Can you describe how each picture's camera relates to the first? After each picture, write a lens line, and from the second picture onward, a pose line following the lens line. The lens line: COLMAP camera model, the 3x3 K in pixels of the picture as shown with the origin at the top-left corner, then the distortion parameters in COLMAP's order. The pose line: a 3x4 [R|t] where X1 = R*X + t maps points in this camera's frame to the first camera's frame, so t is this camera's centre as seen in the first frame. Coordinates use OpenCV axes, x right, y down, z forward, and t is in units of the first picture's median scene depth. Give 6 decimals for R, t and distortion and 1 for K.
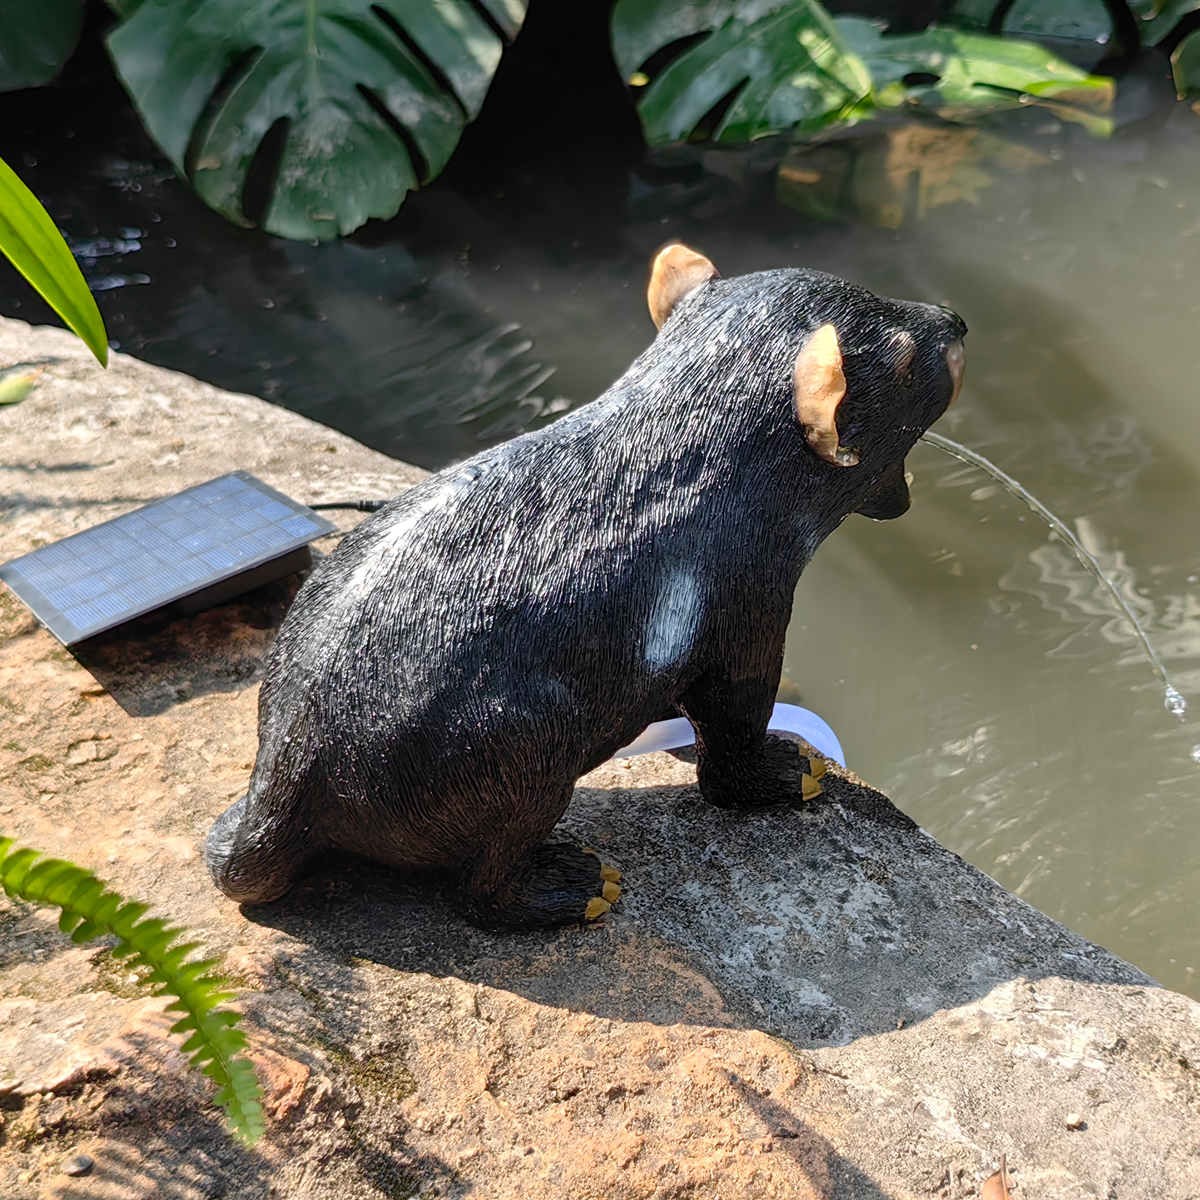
lens RADIAL K [[2190.4, 0, 602.1], [0, 2190.4, 655.0], [0, 0, 1]] dist [0.175585, -0.940667]
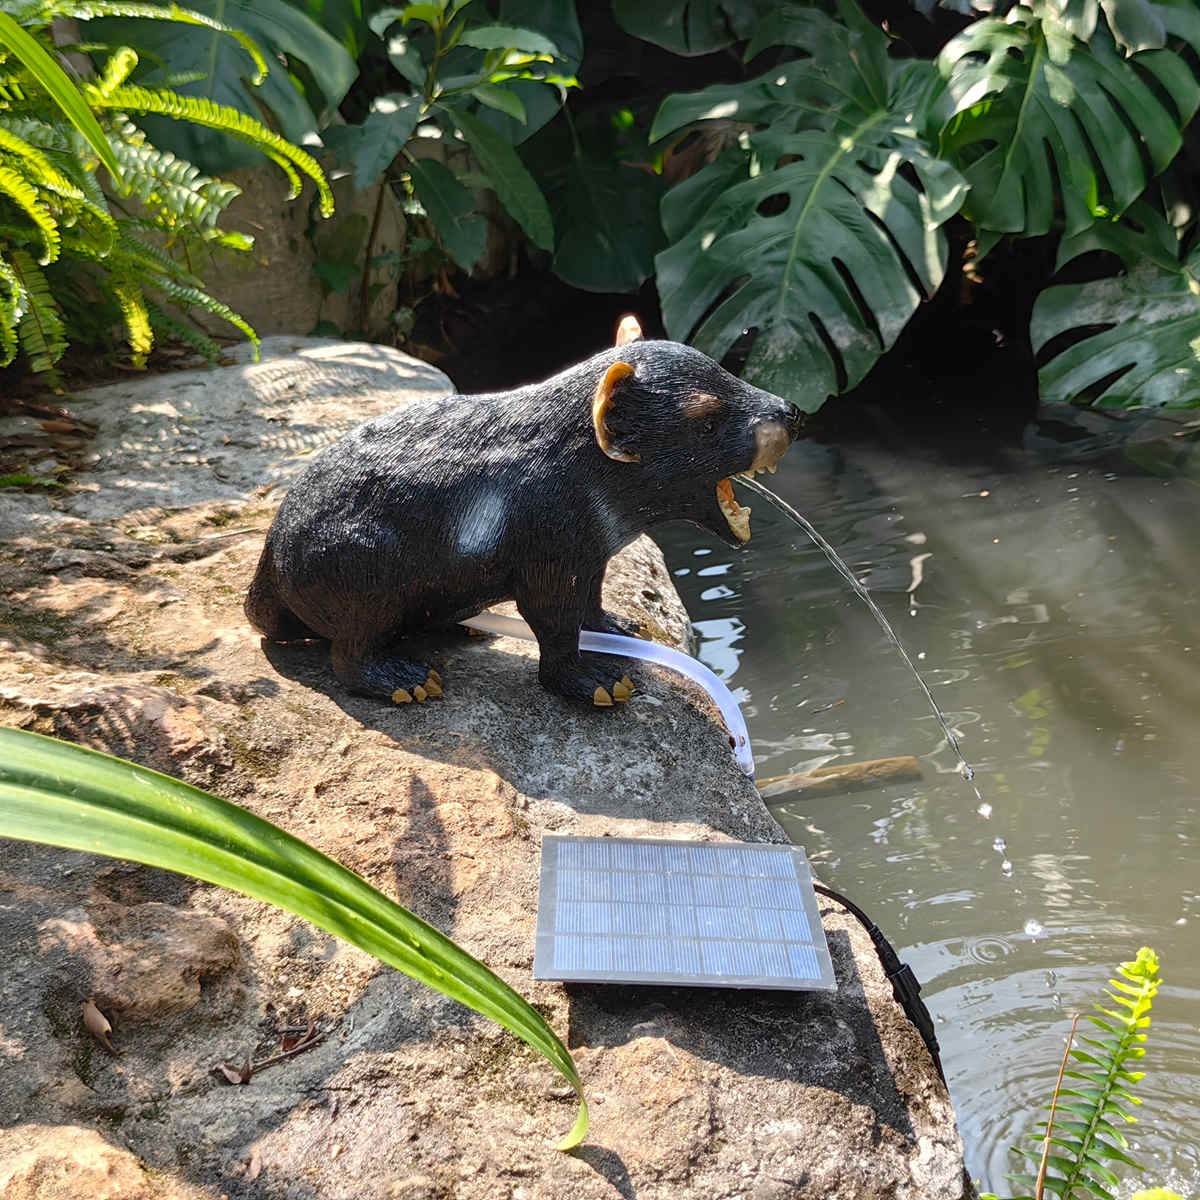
lens RADIAL K [[1813.6, 0, 600.0], [0, 1813.6, 600.0], [0, 0, 1]] dist [0.125930, -0.528860]
pose [[0.915915, 0.203105, -0.346190, 0.546087], [-0.249400, 0.963789, -0.094396, 0.139320], [0.314482, 0.172799, 0.933403, -0.159682]]
